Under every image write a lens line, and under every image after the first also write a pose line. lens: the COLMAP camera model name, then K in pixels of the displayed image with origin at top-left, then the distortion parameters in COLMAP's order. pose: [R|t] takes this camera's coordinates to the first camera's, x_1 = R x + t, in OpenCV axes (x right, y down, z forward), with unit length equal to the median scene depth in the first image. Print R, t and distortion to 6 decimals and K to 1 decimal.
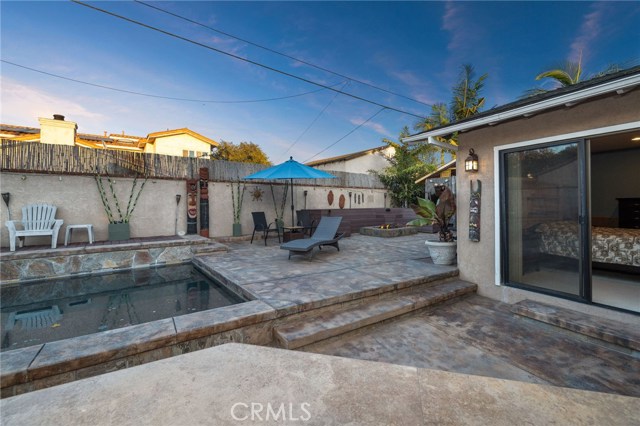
lens RADIAL K [[271.4, 0, 320.7], [0, 271.4, 206.8], [0, 0, 1]] dist [0.001498, -0.000342]
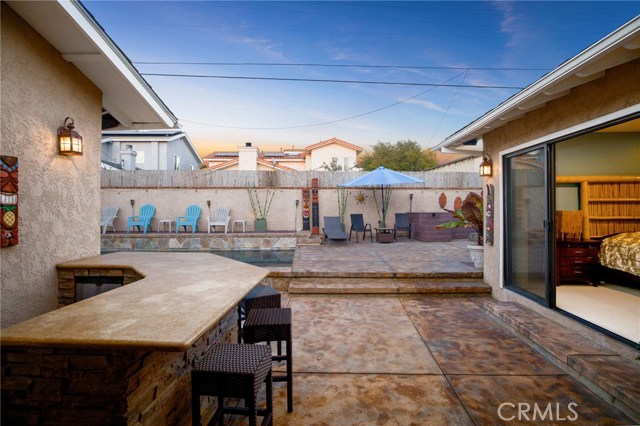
lens RADIAL K [[305.1, 0, 320.1], [0, 305.1, 211.9], [0, 0, 1]] dist [-0.014089, 0.000429]
pose [[0.832149, 0.010694, -0.554449, 0.383542], [-0.006916, 0.999936, 0.008906, -0.000490], [0.554509, -0.003576, 0.832170, -0.171297]]
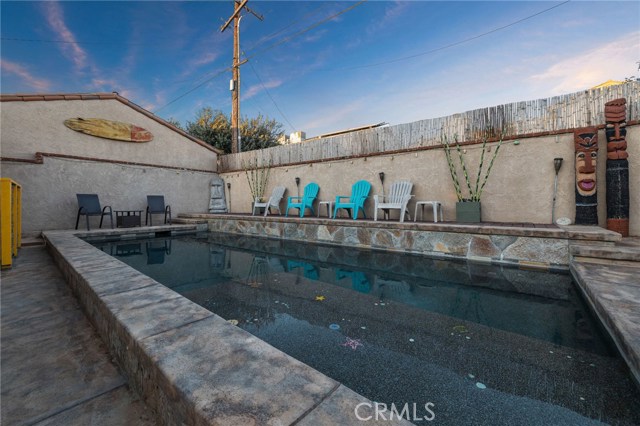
lens RADIAL K [[271.4, 0, 316.8], [0, 271.4, 203.5], [0, 0, 1]] dist [0.001498, -0.000342]
pose [[0.257142, 0.005230, -0.966359, -0.069621], [-0.005674, 0.999976, 0.003902, 0.057199], [0.966357, 0.004480, 0.257166, 0.308832]]
